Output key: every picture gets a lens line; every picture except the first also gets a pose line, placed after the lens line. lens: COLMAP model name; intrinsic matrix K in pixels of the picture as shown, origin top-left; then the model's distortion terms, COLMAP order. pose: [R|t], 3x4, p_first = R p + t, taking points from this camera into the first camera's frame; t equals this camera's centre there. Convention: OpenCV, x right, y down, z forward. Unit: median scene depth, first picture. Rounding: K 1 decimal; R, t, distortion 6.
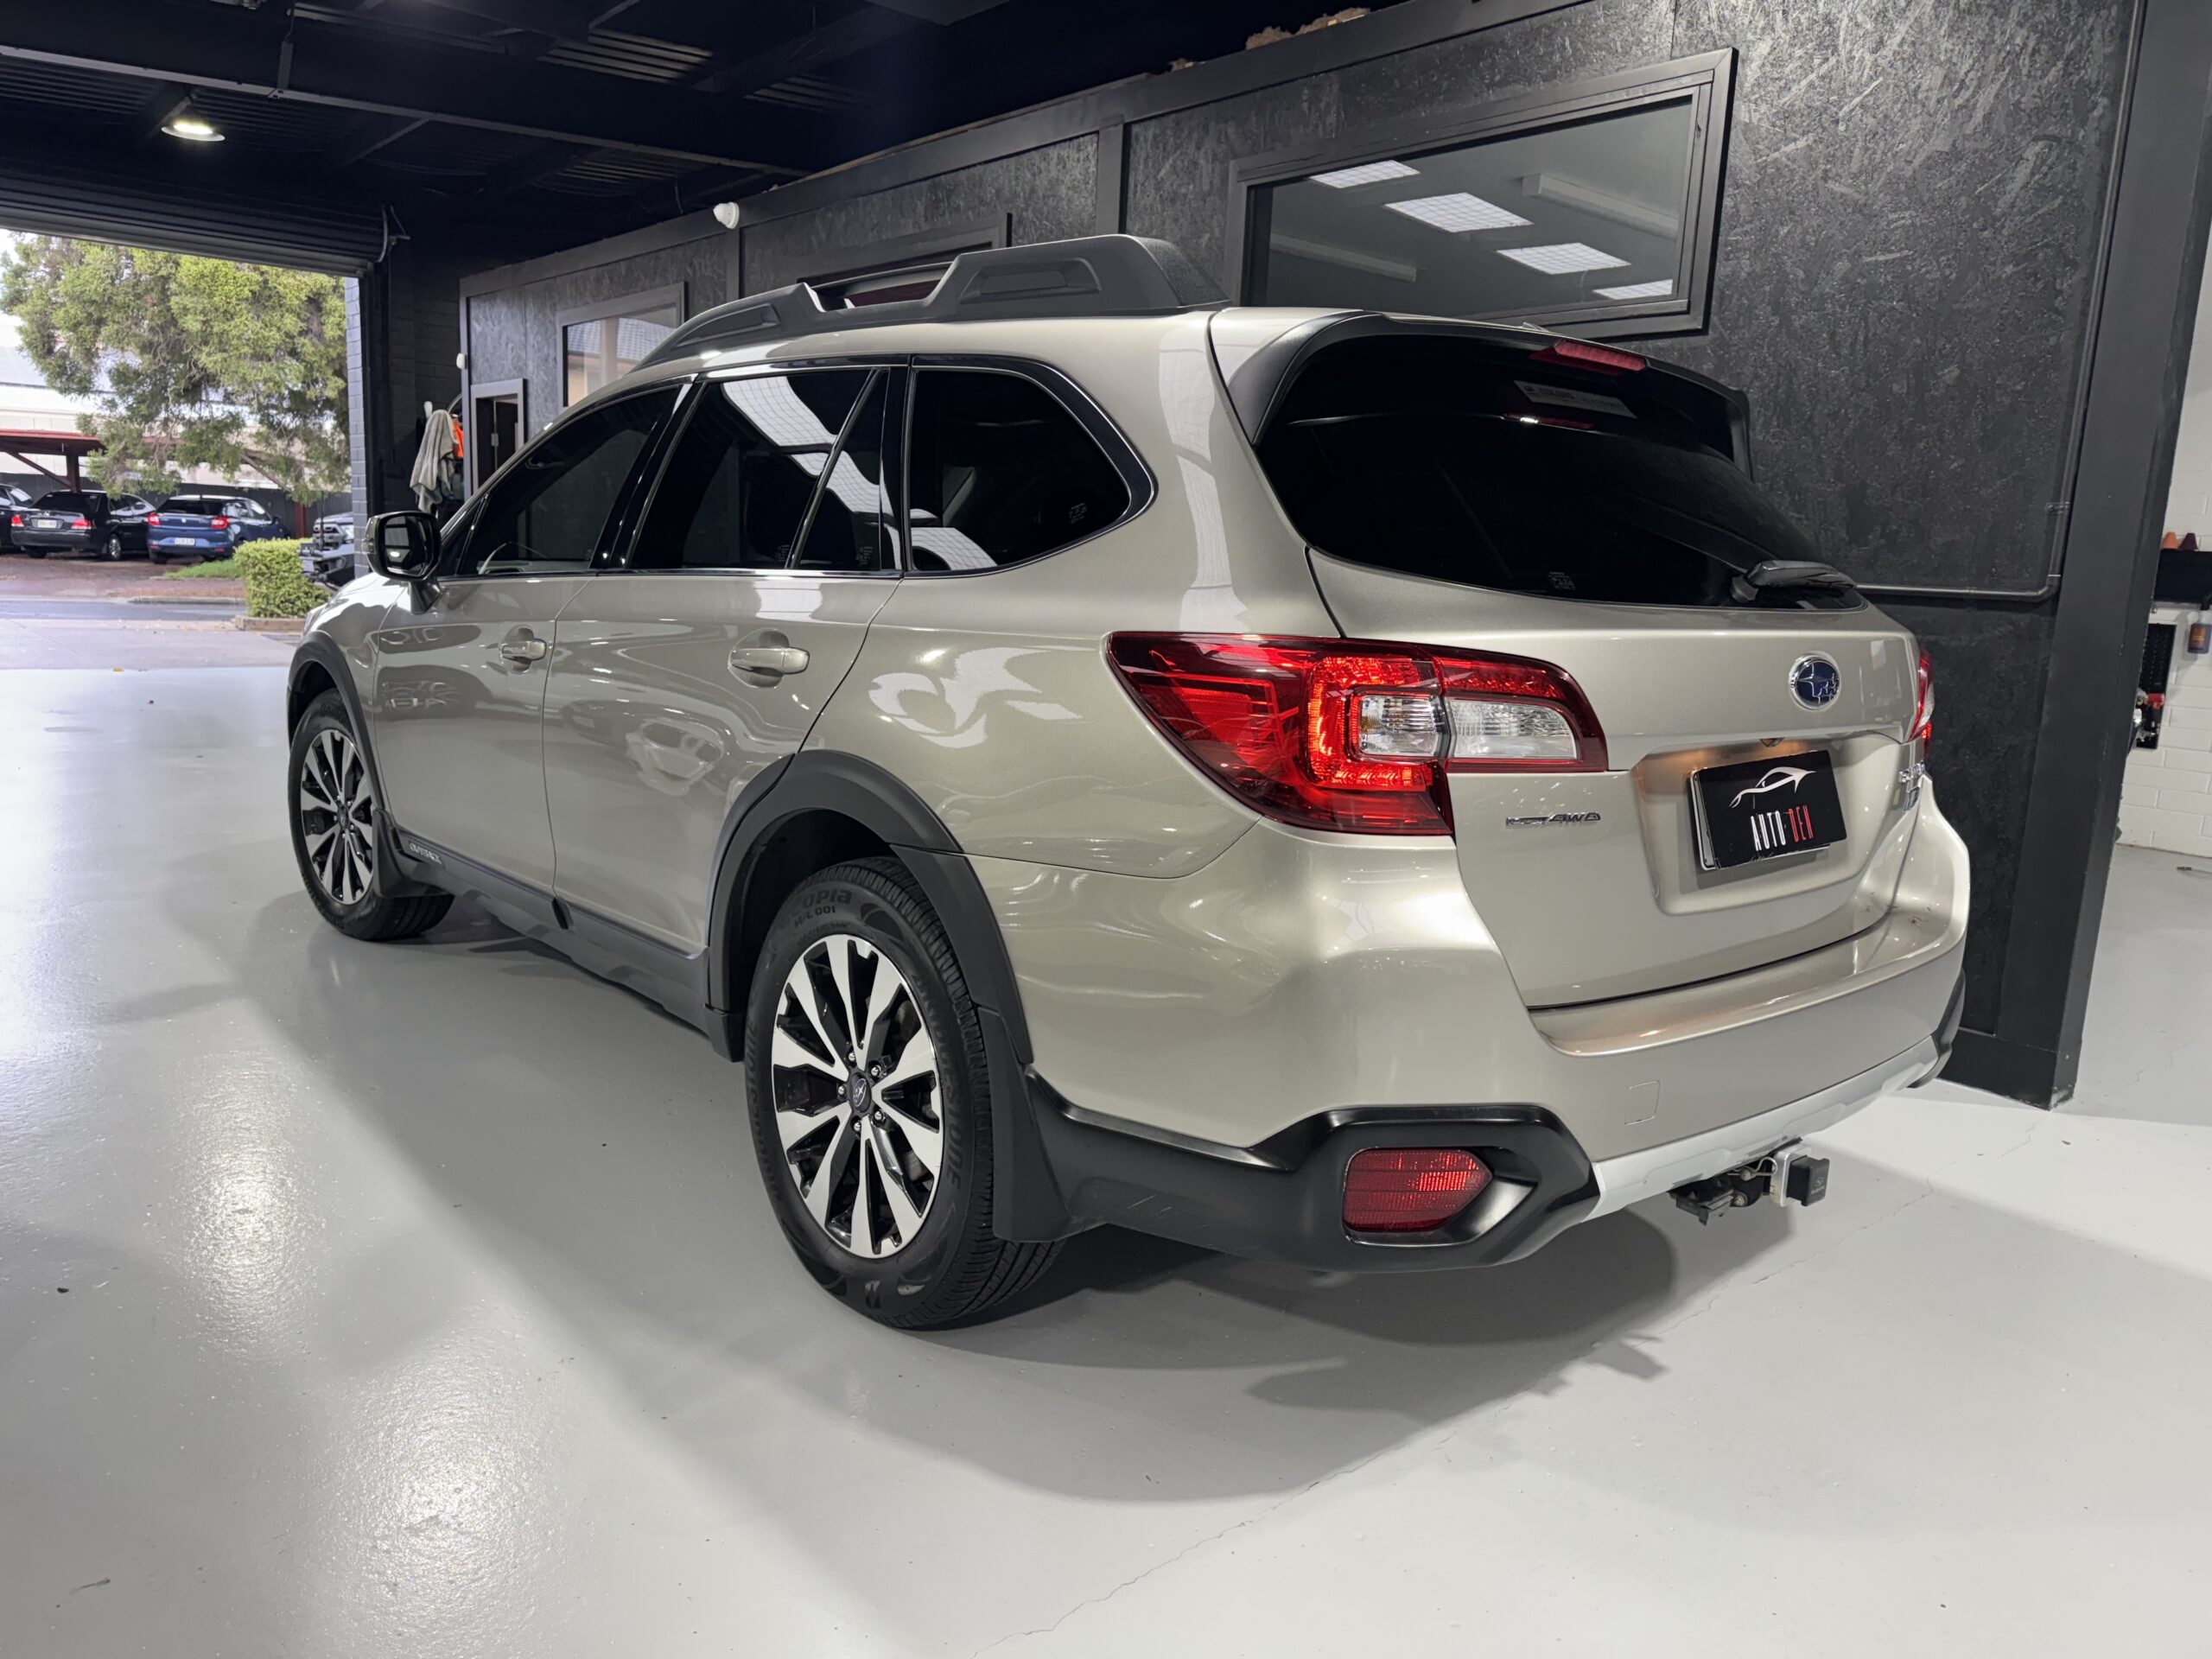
lens RADIAL K [[1561.6, 0, 1094.6], [0, 1561.6, 827.5], [0, 0, 1]] dist [0.030878, -0.032210]
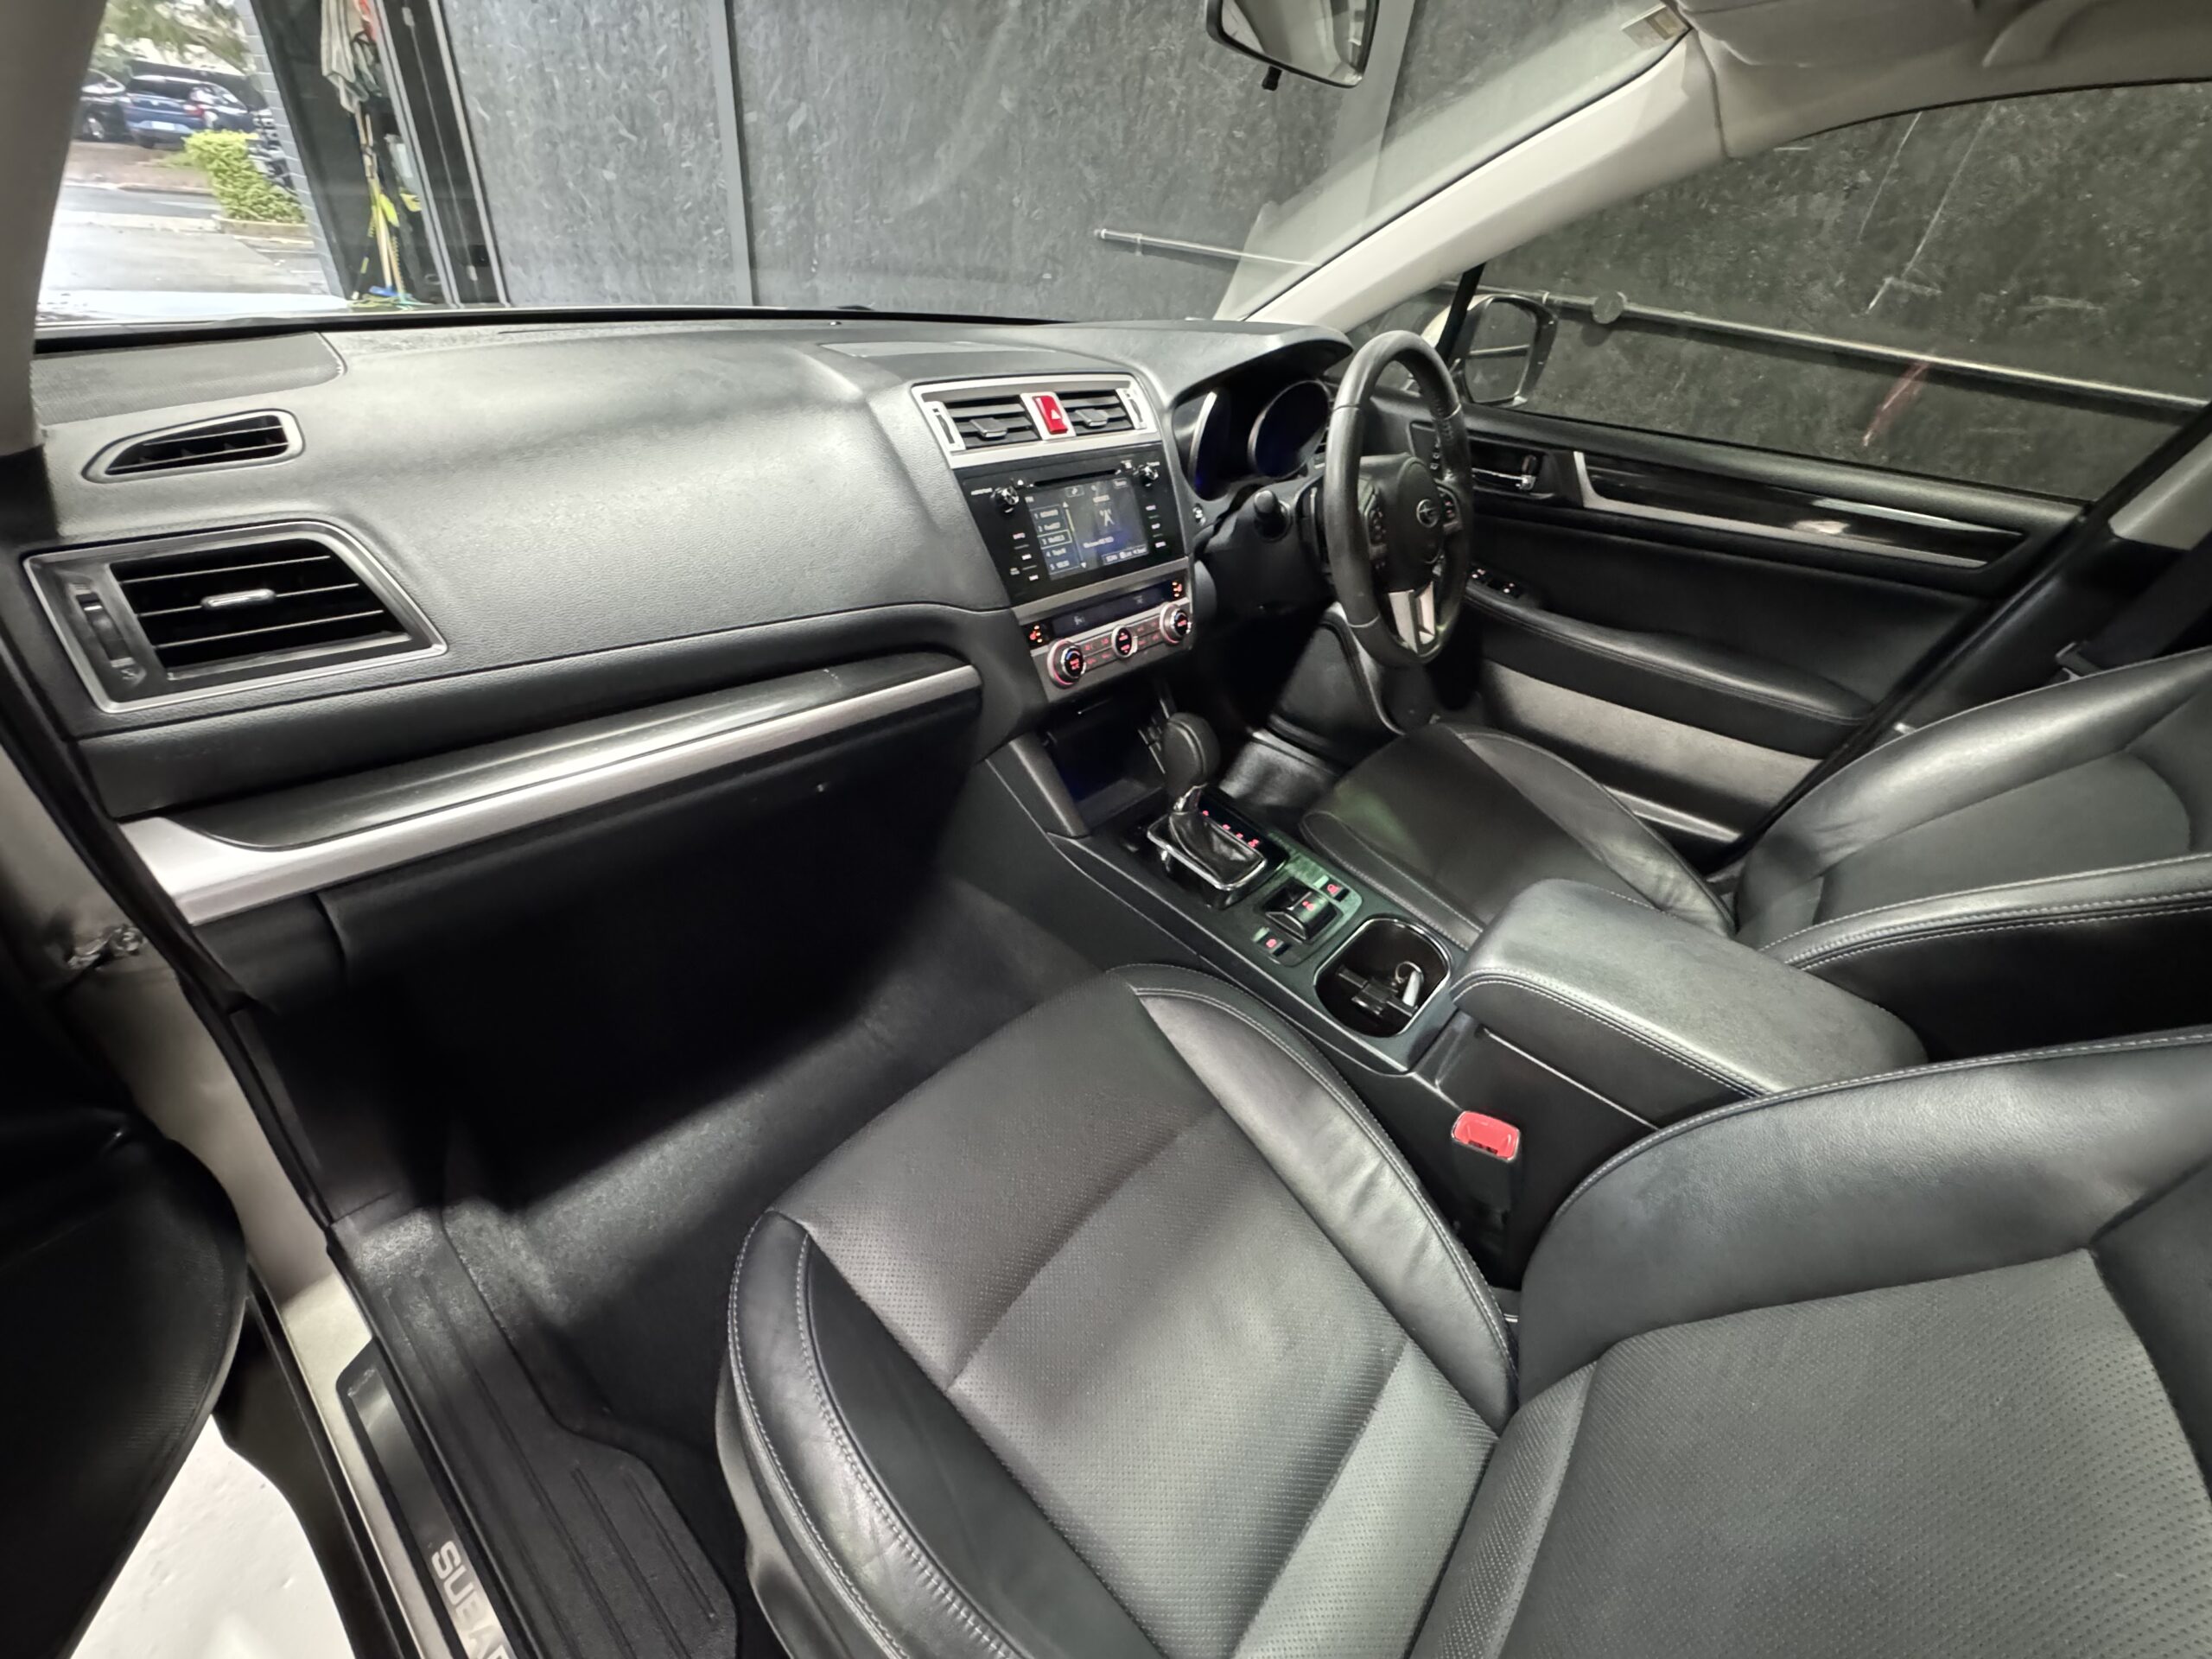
lens RADIAL K [[889.1, 0, 1097.9], [0, 889.1, 822.7], [0, 0, 1]] dist [-0.006885, 0.000726]
pose [[0.985643, -0.034960, 0.165185, -0.041992], [-0.038964, 0.904828, 0.423992, -0.026868], [-0.164287, -0.424341, 0.890475, 0.130073]]
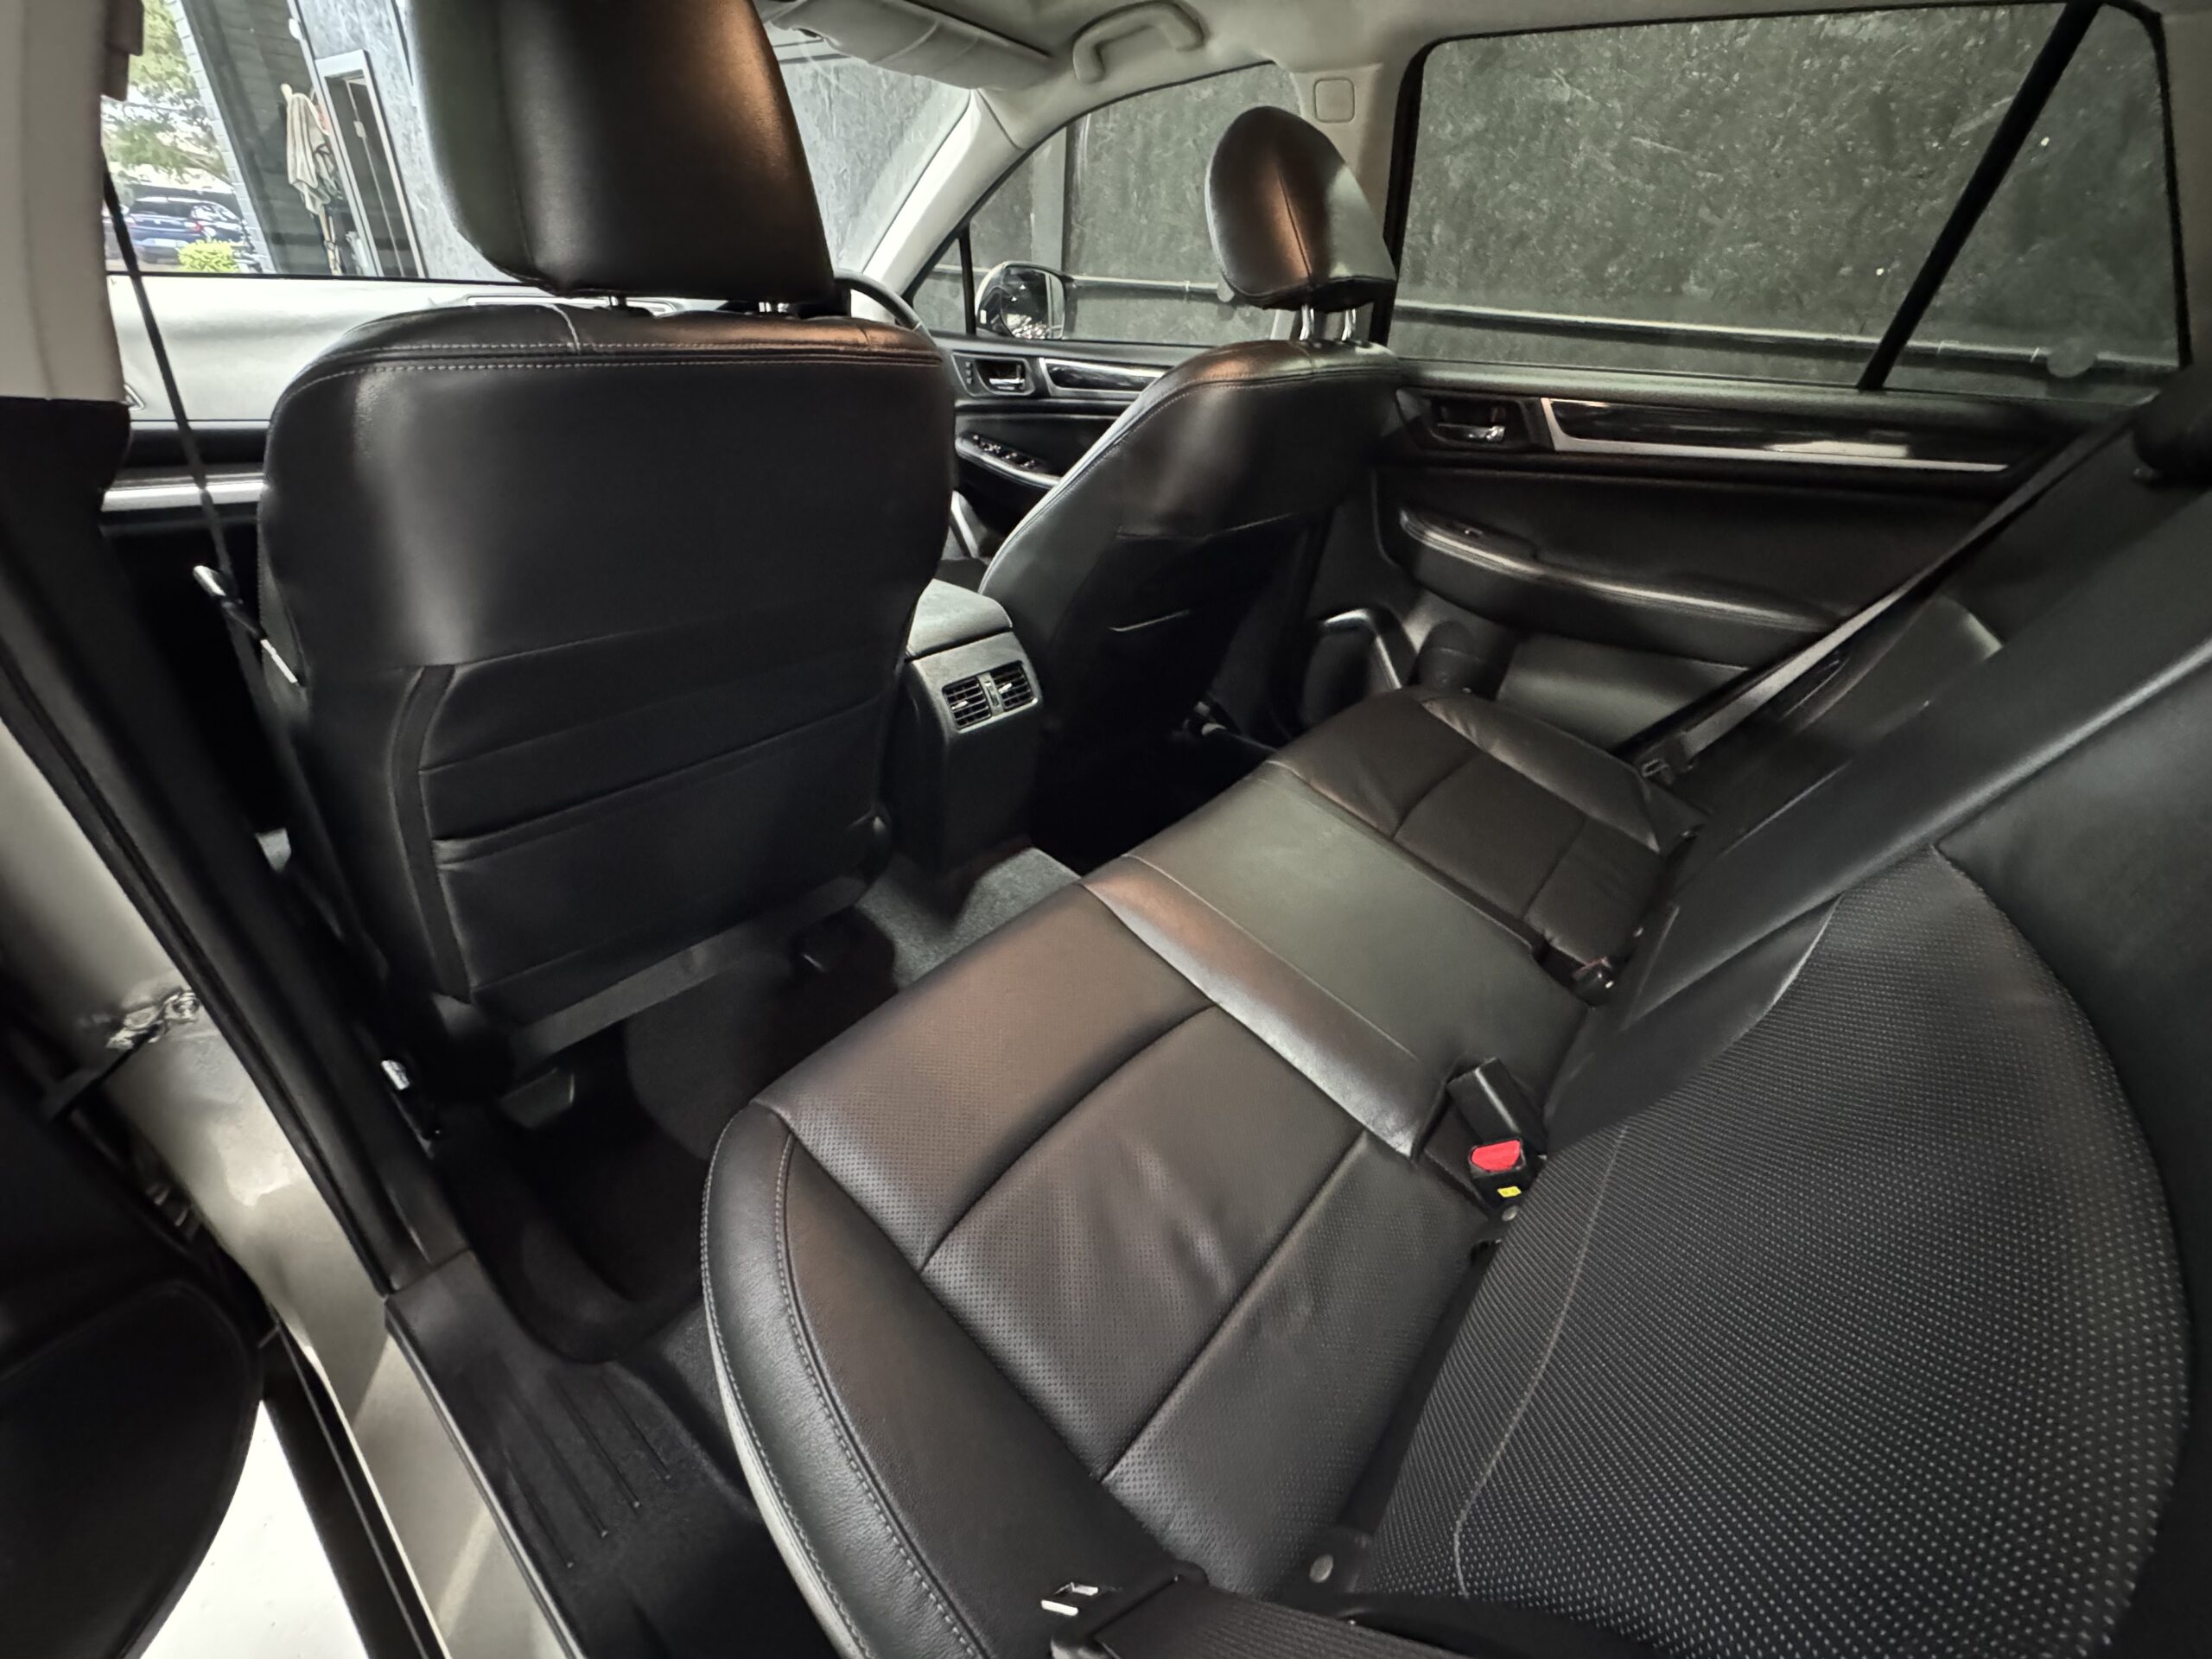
lens RADIAL K [[889.1, 0, 1093.0], [0, 889.1, 837.2], [0, 0, 1]] dist [-0.006885, 0.000726]
pose [[0.984560, -0.076137, 0.157621, -0.017465], [0.009401, 0.922154, 0.386710, -0.017867], [-0.174793, -0.379257, 0.908632, 0.097505]]
